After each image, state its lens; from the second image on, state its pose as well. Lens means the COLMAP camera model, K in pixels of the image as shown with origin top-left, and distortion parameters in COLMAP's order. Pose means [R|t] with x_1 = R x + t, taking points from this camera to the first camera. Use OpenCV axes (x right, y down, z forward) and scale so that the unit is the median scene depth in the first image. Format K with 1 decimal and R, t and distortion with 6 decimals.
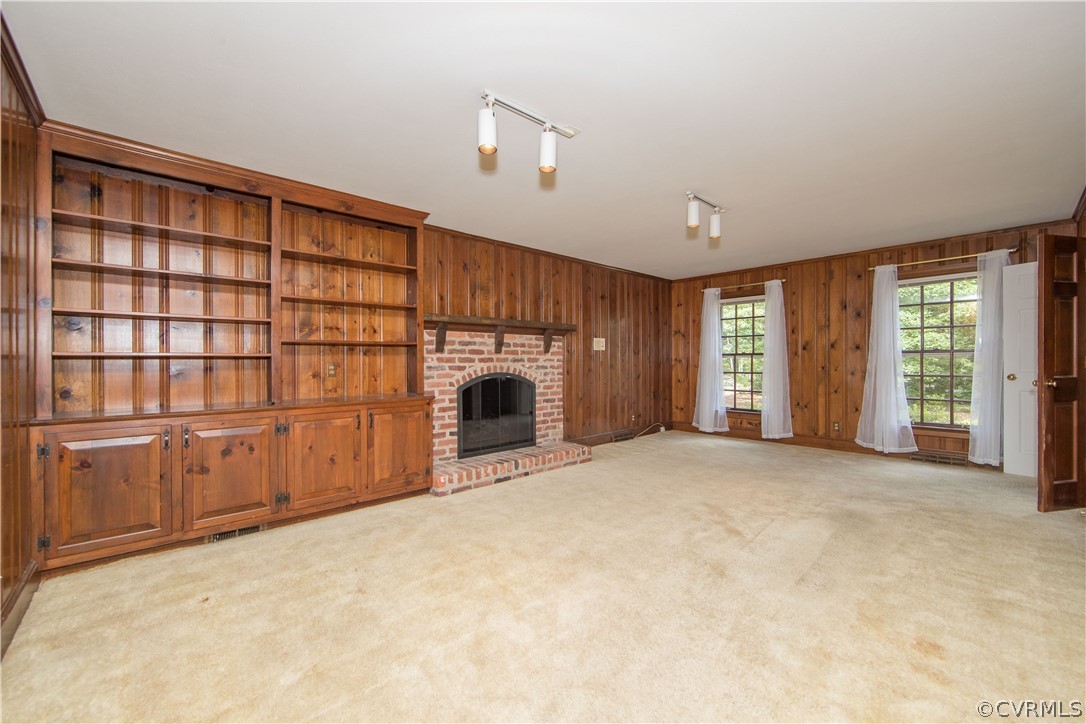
lens RADIAL K [[430.6, 0, 547.3], [0, 430.6, 364.5], [0, 0, 1]] dist [-0.015693, 0.003685]
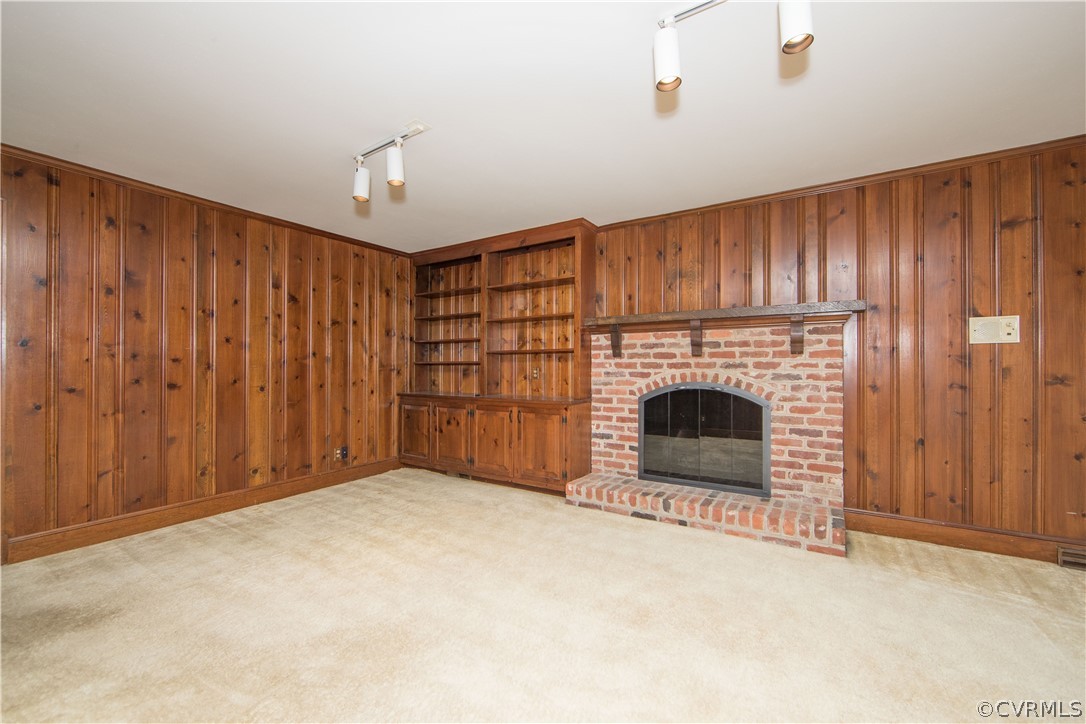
lens RADIAL K [[430.6, 0, 547.3], [0, 430.6, 364.5], [0, 0, 1]] dist [-0.015693, 0.003685]
pose [[0.261576, 0.000527, -0.965183, 0.566500], [-0.006722, 0.999977, -0.001276, -0.009641], [0.965159, 0.006822, 0.261573, 0.567573]]
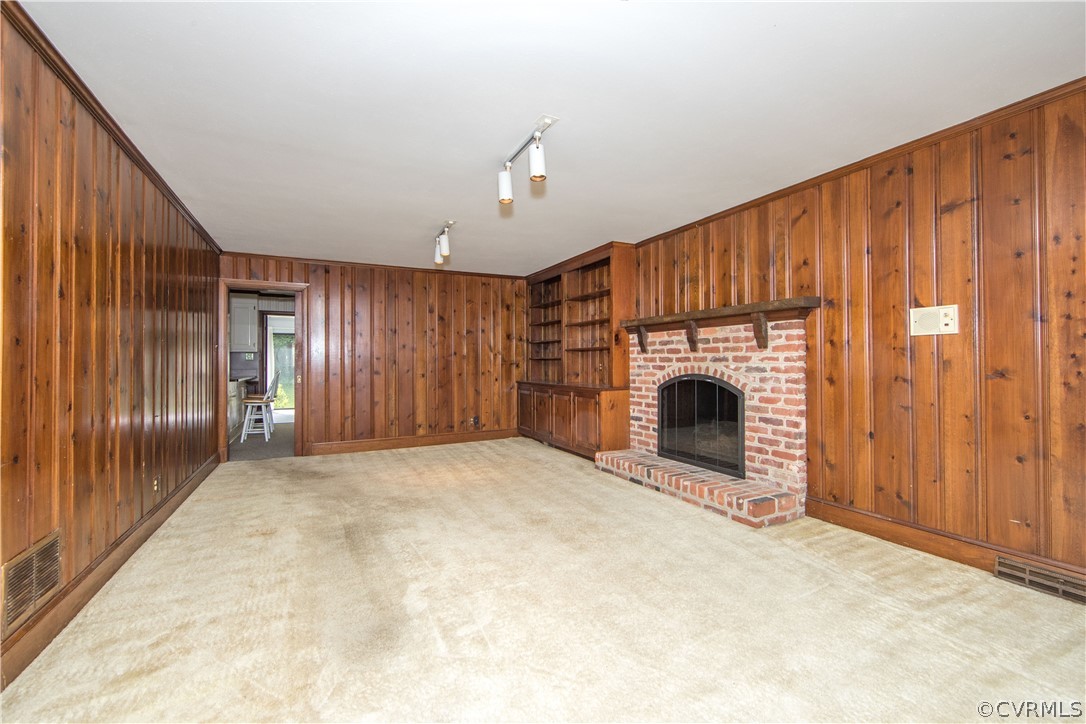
lens RADIAL K [[441.5, 0, 540.4], [0, 441.5, 356.3], [0, 0, 1]] dist [-0.010431, 0.000095]
pose [[-0.266840, -0.004130, -0.963732, 0.855453], [0.001193, 0.999989, -0.004615, -0.013362], [0.963740, -0.002381, -0.266832, 0.972606]]
